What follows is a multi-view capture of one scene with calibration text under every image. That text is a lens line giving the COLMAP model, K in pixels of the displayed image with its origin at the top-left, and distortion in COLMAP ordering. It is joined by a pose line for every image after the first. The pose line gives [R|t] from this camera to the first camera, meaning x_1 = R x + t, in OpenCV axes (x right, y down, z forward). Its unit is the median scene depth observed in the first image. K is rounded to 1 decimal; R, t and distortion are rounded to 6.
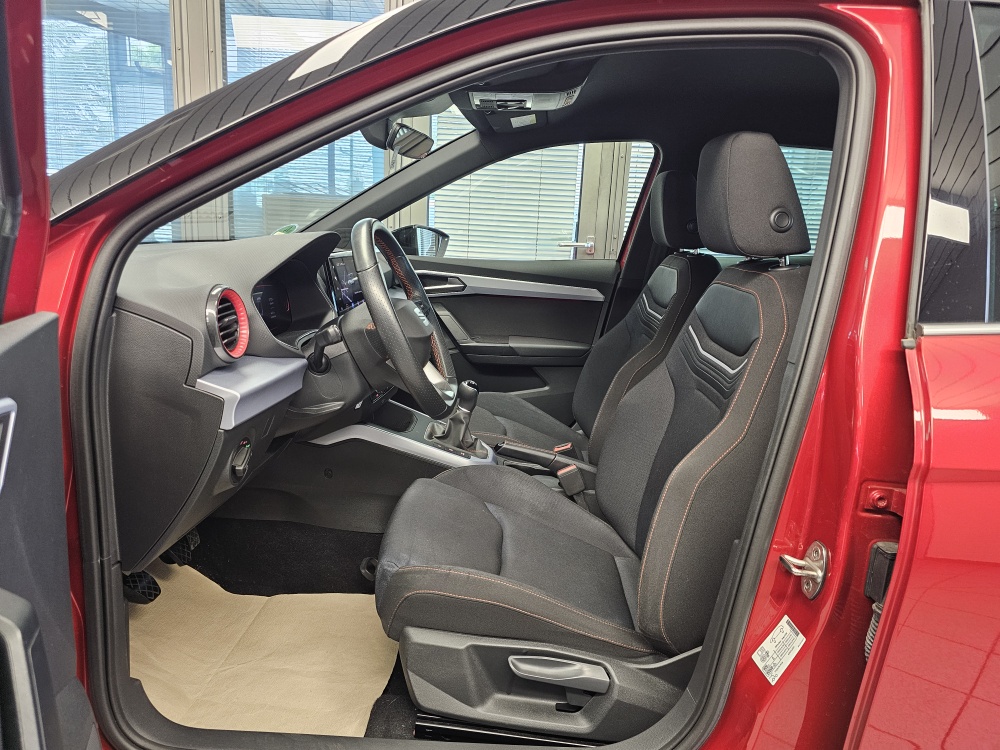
lens RADIAL K [[660.2, 0, 499.1], [0, 660.2, 369.5], [0, 0, 1]] dist [-0.012812, -0.001333]
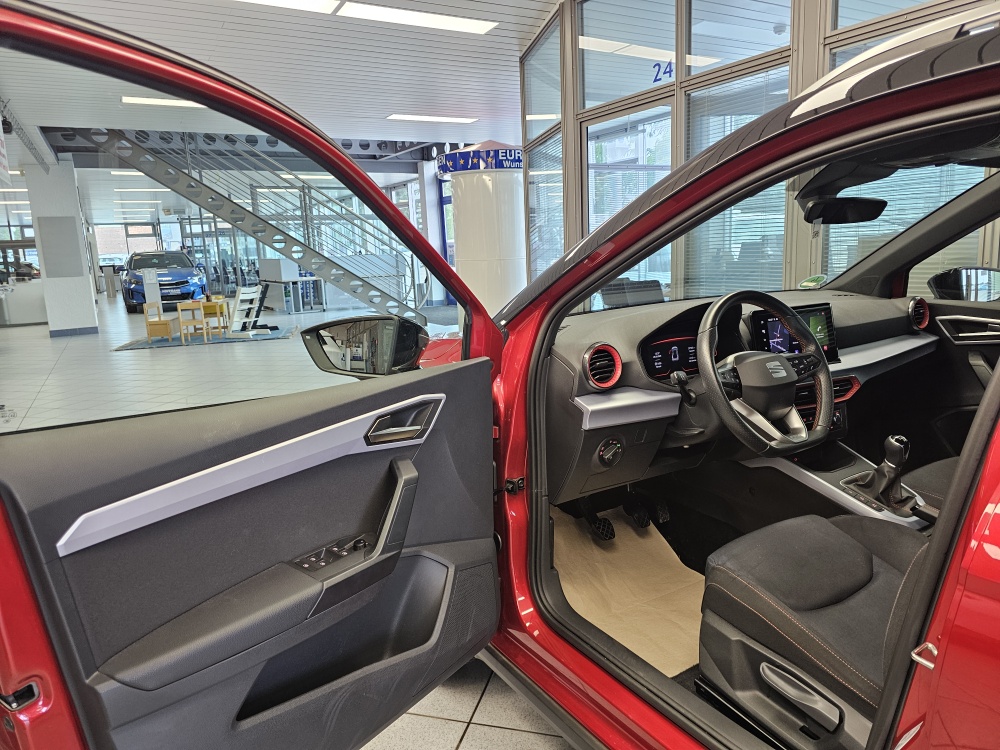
lens RADIAL K [[688.9, 0, 500.0], [0, 688.9, 375.0], [0, 0, 1]] dist [0.056963, -0.089284]
pose [[0.542578, 0.090187, -0.835150, 0.736458], [-0.109257, 0.993351, 0.036290, -0.069007], [0.832870, 0.071556, 0.548824, -0.116512]]
